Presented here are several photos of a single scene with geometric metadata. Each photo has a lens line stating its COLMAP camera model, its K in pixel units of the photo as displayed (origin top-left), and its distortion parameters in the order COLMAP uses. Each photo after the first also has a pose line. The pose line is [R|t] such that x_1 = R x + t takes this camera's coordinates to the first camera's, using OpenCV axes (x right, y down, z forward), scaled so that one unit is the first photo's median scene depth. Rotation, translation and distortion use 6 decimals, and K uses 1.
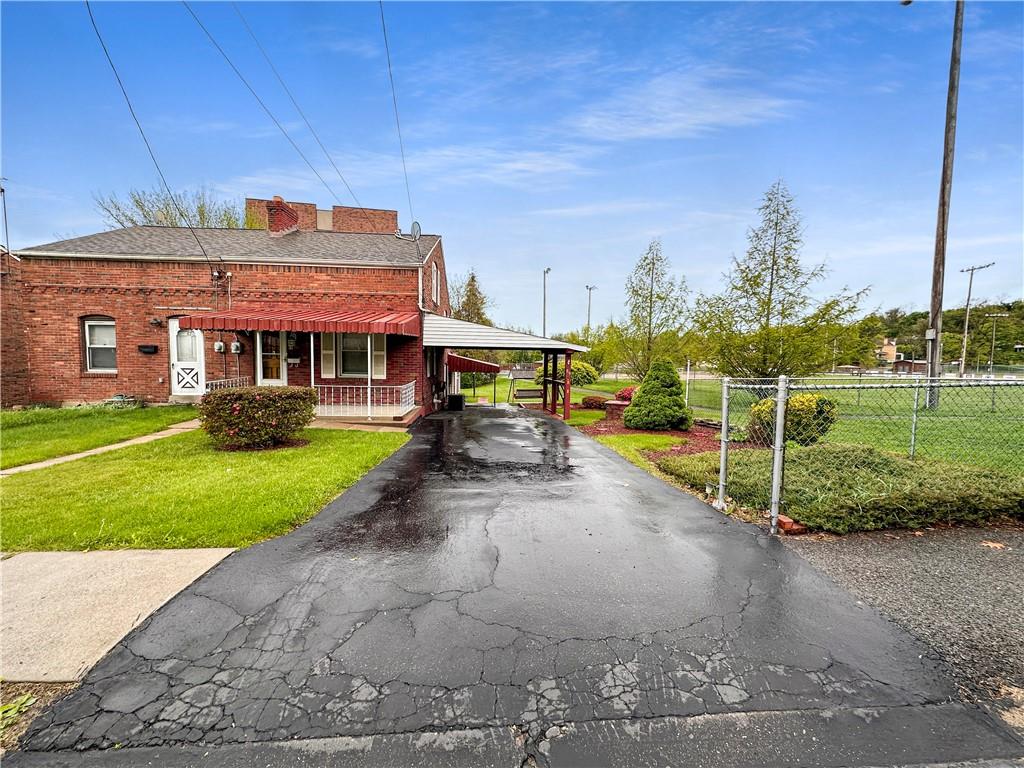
lens RADIAL K [[420.3, 0, 512.0], [0, 420.3, 384.0], [0, 0, 1]] dist [-0.000904, 0.000270]
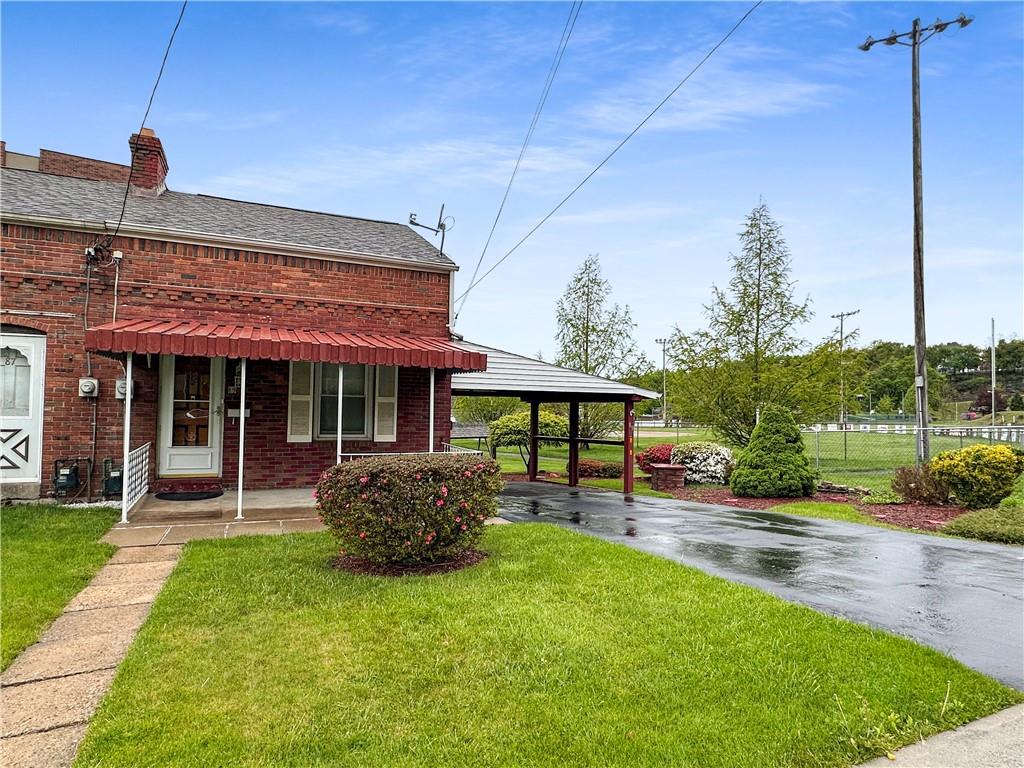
lens RADIAL K [[596.9, 0, 512.0], [0, 596.9, 384.0], [0, 0, 1]] dist [0.001368, -0.000225]
pose [[0.929793, 0.011537, 0.367902, -0.467911], [0.026796, 0.994735, -0.098915, -0.004316], [-0.367106, 0.101829, 0.924589, 0.110604]]
